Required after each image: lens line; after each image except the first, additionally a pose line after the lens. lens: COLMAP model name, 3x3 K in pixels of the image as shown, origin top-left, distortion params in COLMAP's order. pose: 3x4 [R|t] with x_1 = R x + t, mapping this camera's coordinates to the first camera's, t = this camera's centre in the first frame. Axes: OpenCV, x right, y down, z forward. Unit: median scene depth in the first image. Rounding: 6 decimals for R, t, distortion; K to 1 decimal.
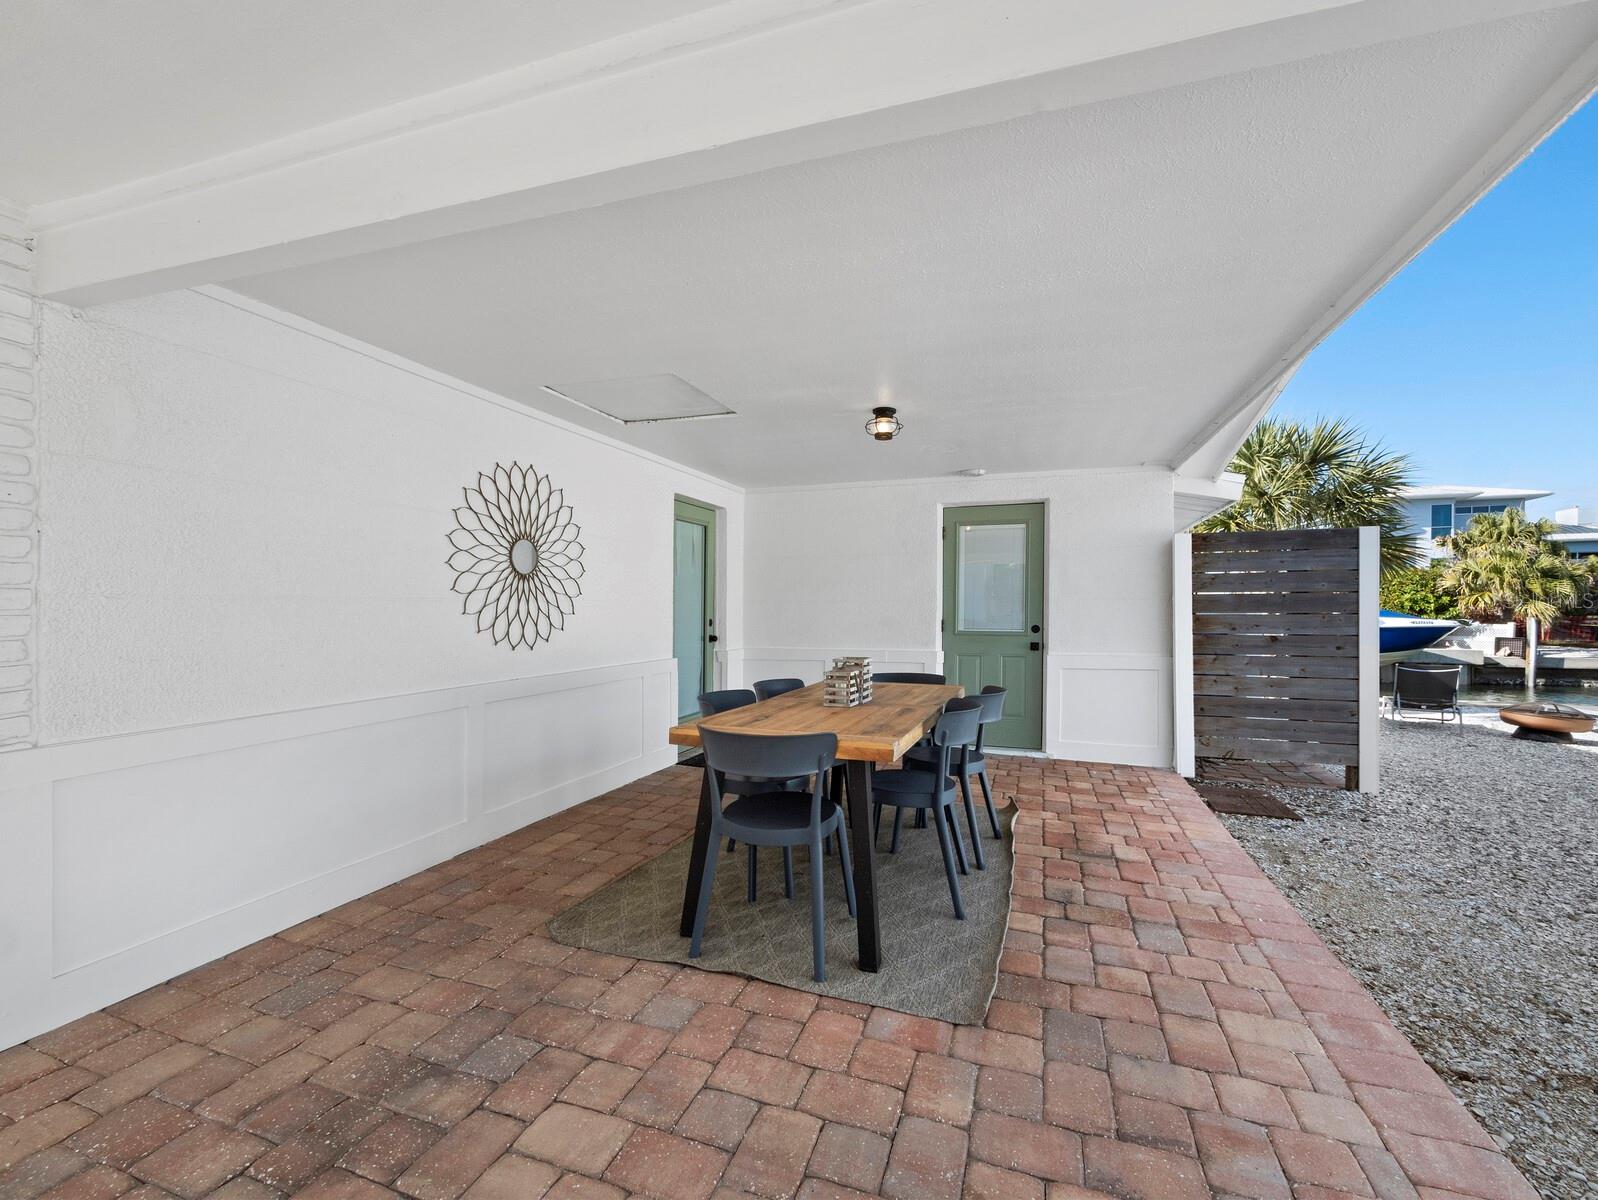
lens RADIAL K [[673.4, 0, 813.2], [0, 673.4, 619.1], [0, 0, 1]] dist [-0.002763, -0.000078]
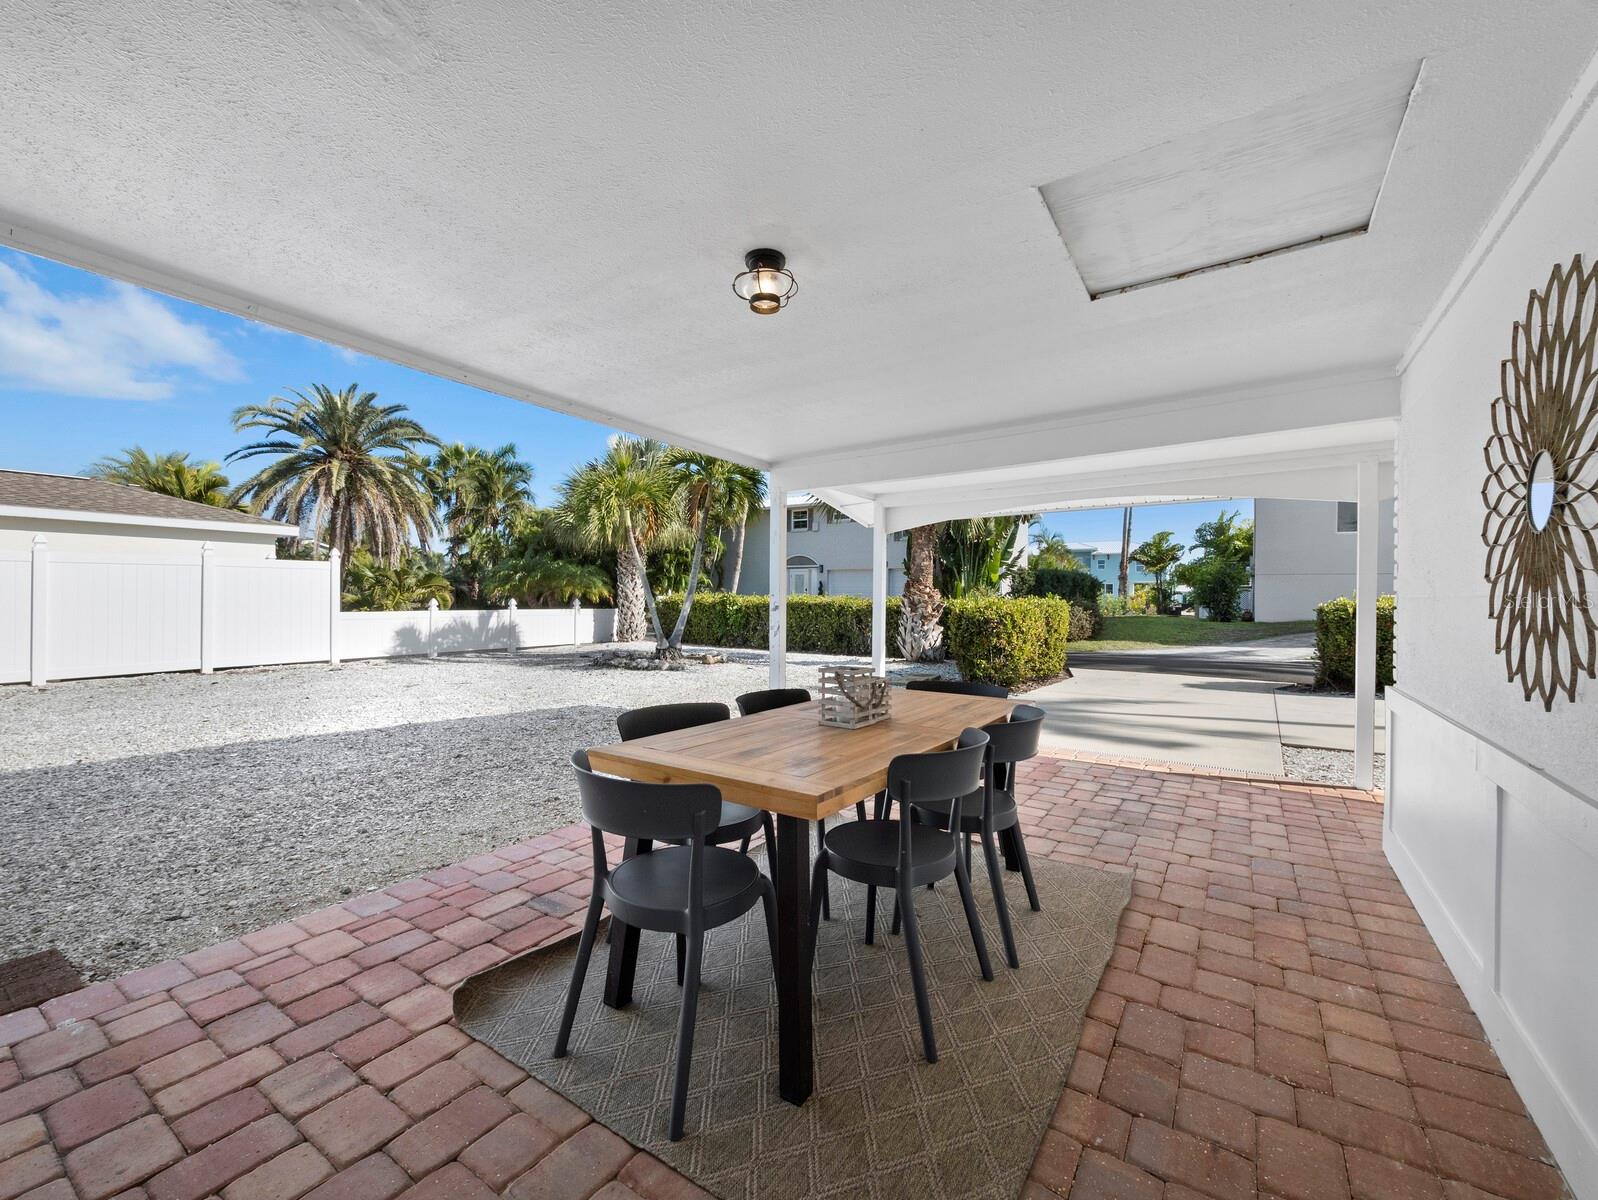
lens RADIAL K [[673.4, 0, 813.2], [0, 673.4, 619.1], [0, 0, 1]] dist [-0.002763, -0.000078]
pose [[-0.969534, -0.013116, 0.244605, -0.090458], [-0.001847, 0.998928, 0.046245, -0.032821], [-0.244950, 0.044385, -0.968519, 1.698134]]
